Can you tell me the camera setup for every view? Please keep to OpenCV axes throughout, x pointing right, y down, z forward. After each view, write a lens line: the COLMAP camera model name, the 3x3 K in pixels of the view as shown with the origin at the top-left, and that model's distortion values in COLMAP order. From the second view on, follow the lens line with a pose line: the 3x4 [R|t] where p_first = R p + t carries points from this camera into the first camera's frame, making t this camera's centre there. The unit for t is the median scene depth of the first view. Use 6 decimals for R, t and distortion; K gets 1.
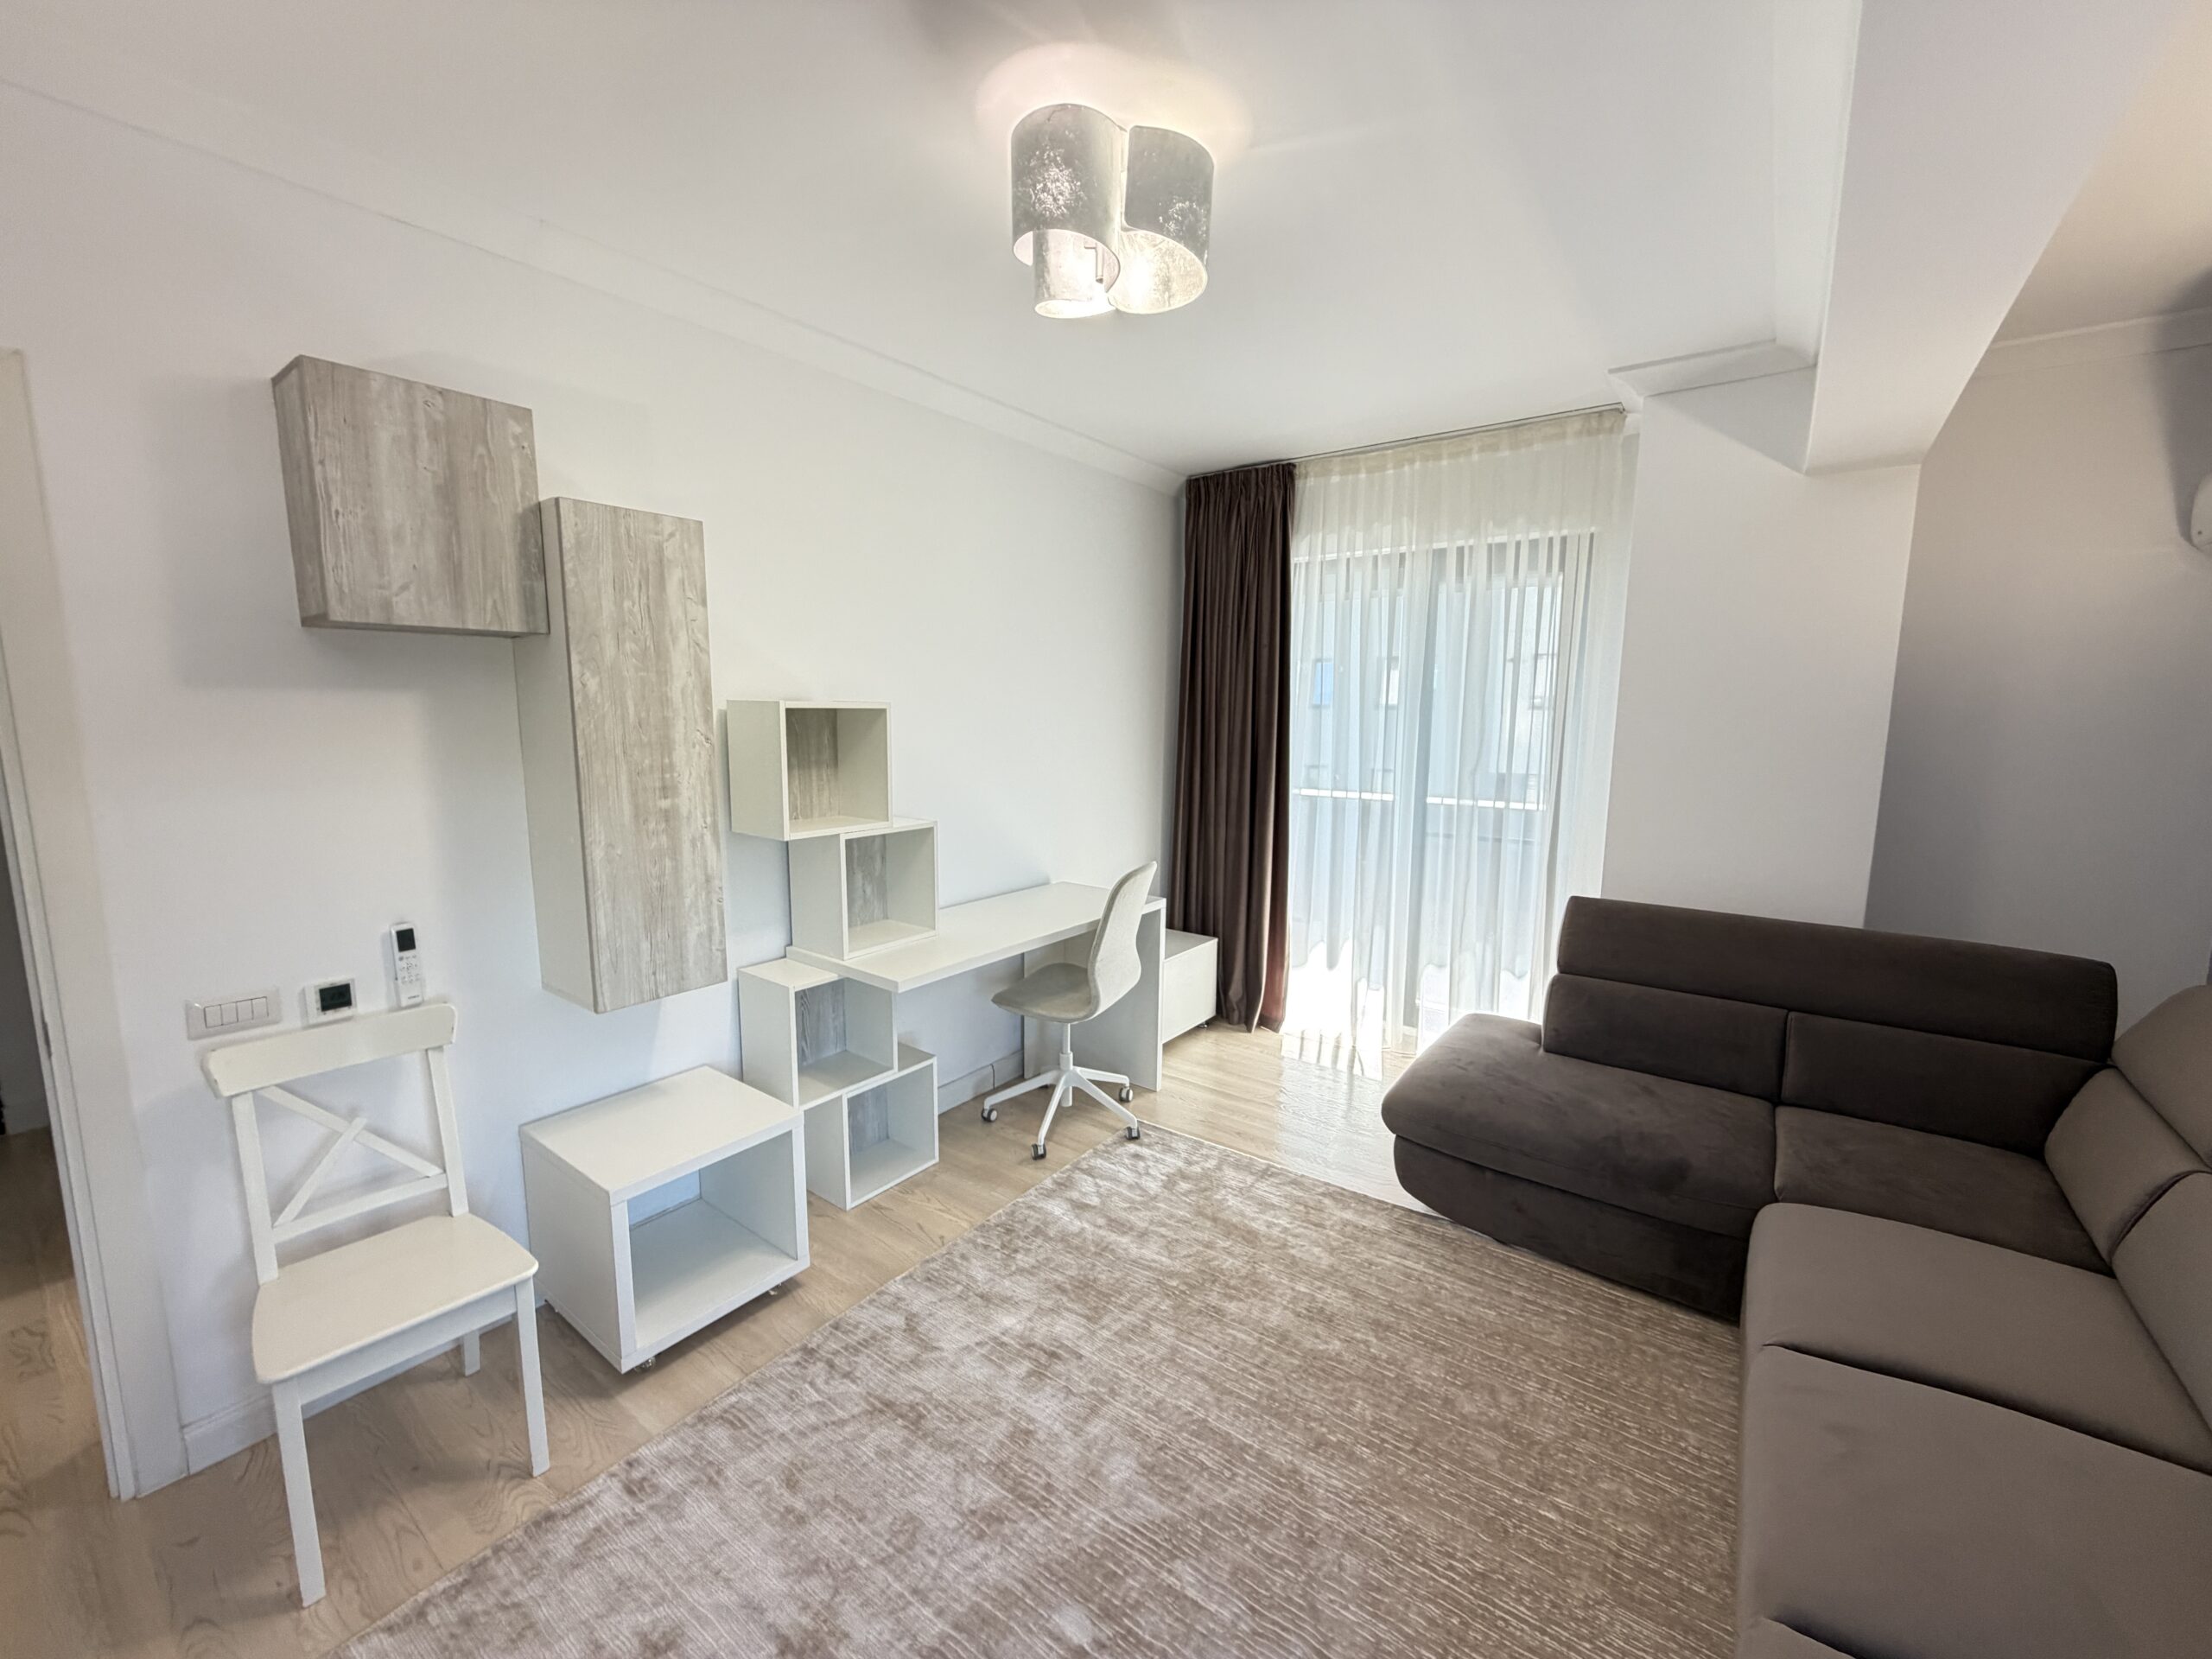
lens RADIAL K [[881.1, 0, 1096.5], [0, 881.1, 825.5], [0, 0, 1]] dist [-0.003657, 0.000677]
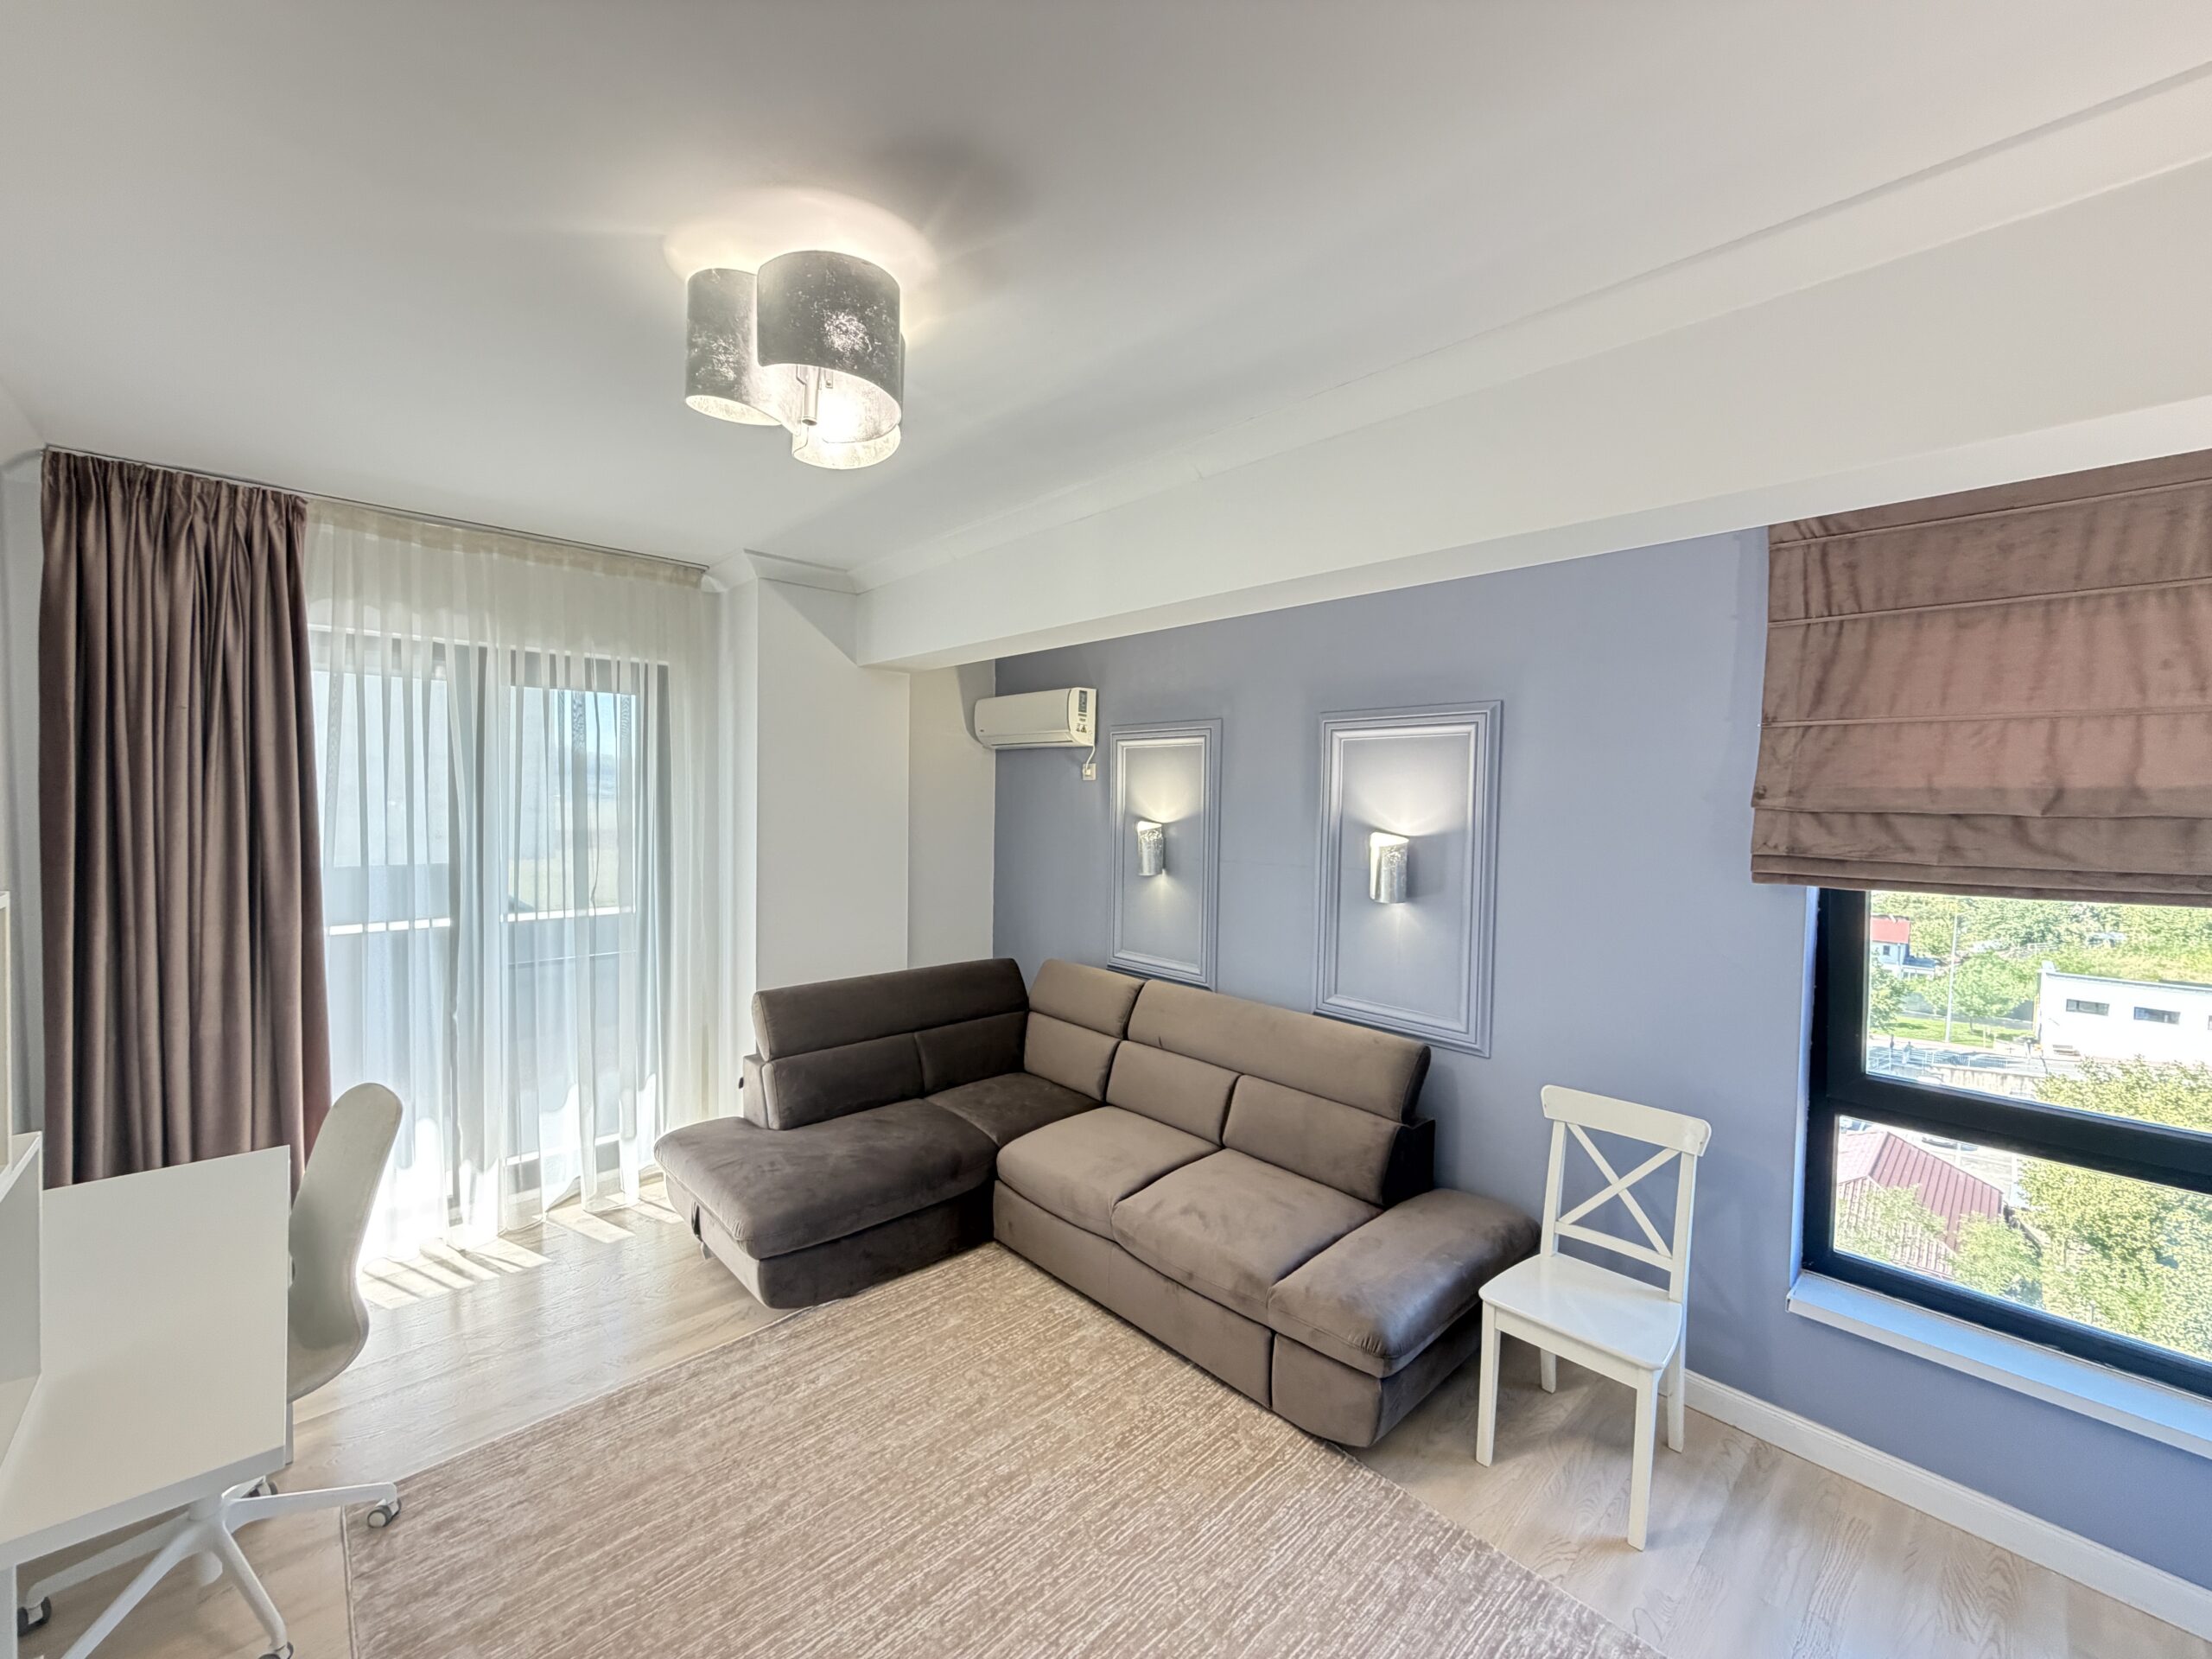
lens RADIAL K [[881.1, 0, 1100.9], [0, 881.1, 823.4], [0, 0, 1]] dist [-0.003657, 0.000677]
pose [[0.175161, -0.035228, 0.983909, -0.615468], [0.116942, 0.993029, 0.014735, -0.125454], [-0.977570, 0.112479, 0.178060, 0.413848]]
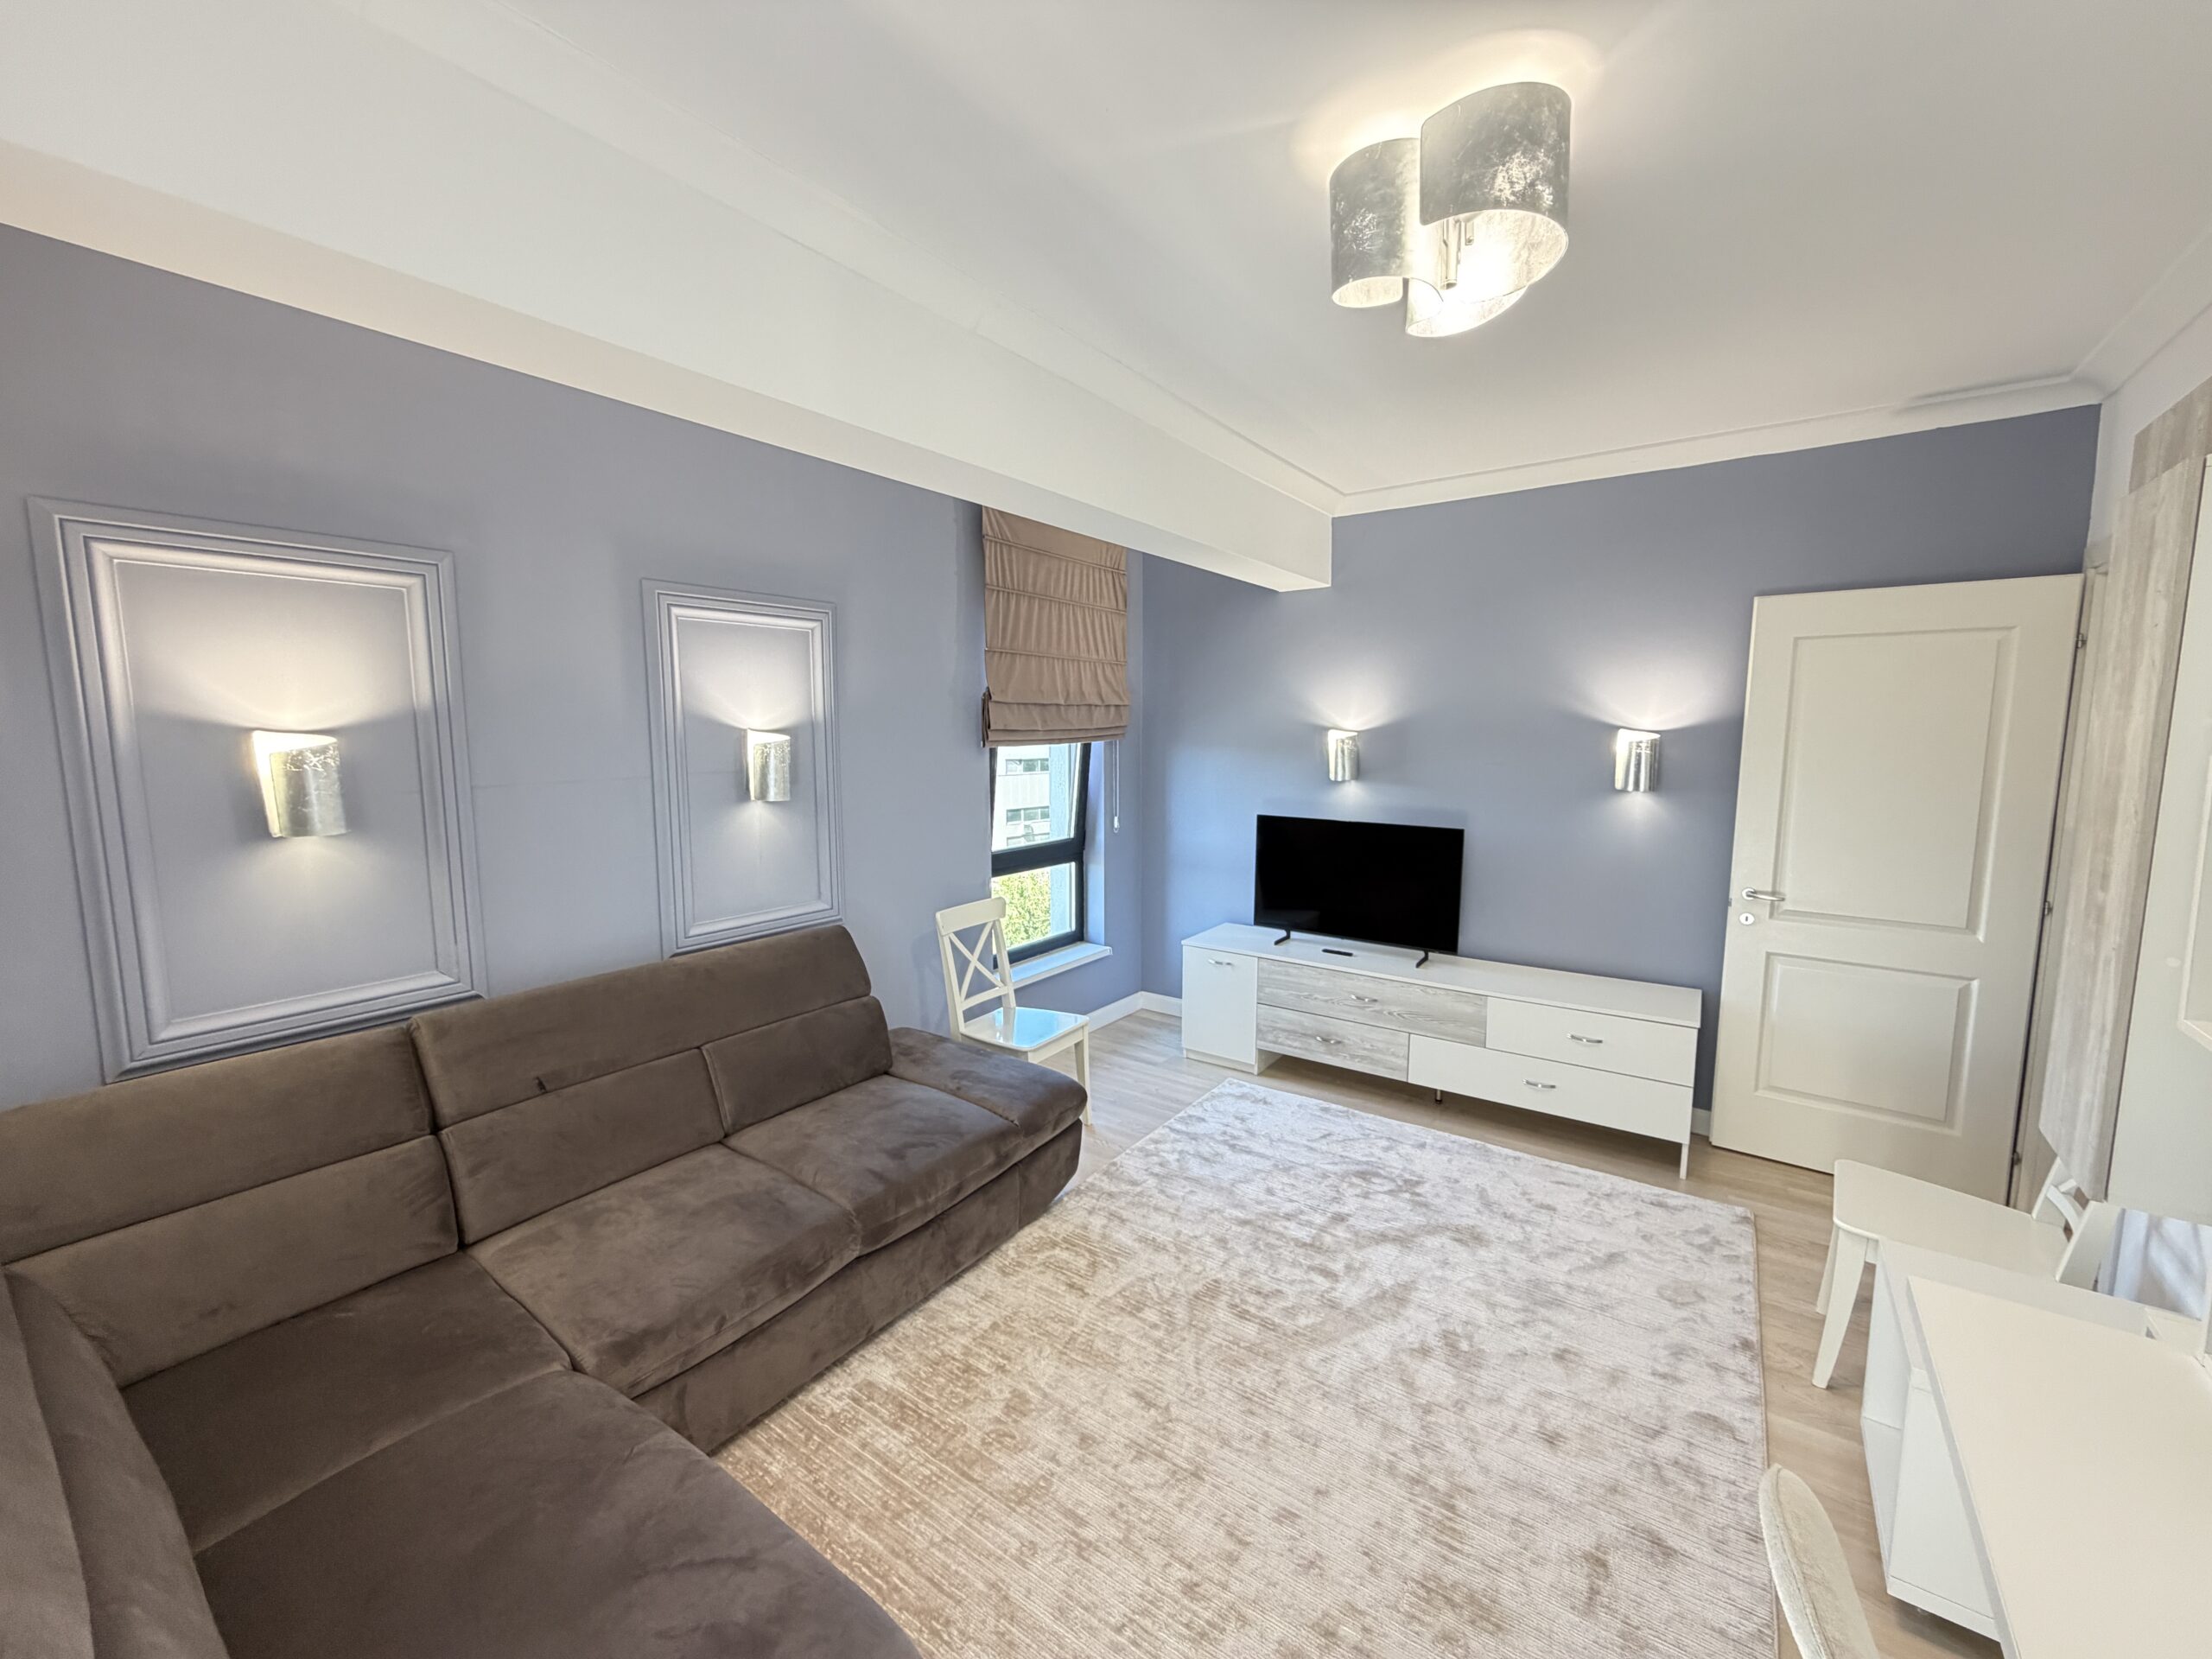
lens RADIAL K [[881.1, 0, 1102.9], [0, 881.1, 827.6], [0, 0, 1]] dist [-0.003657, 0.000677]
pose [[-0.999931, -0.005248, -0.010510, 0.252416], [-0.007672, 0.969239, 0.246000, -0.210613], [0.008896, 0.246064, -0.969213, 1.431549]]
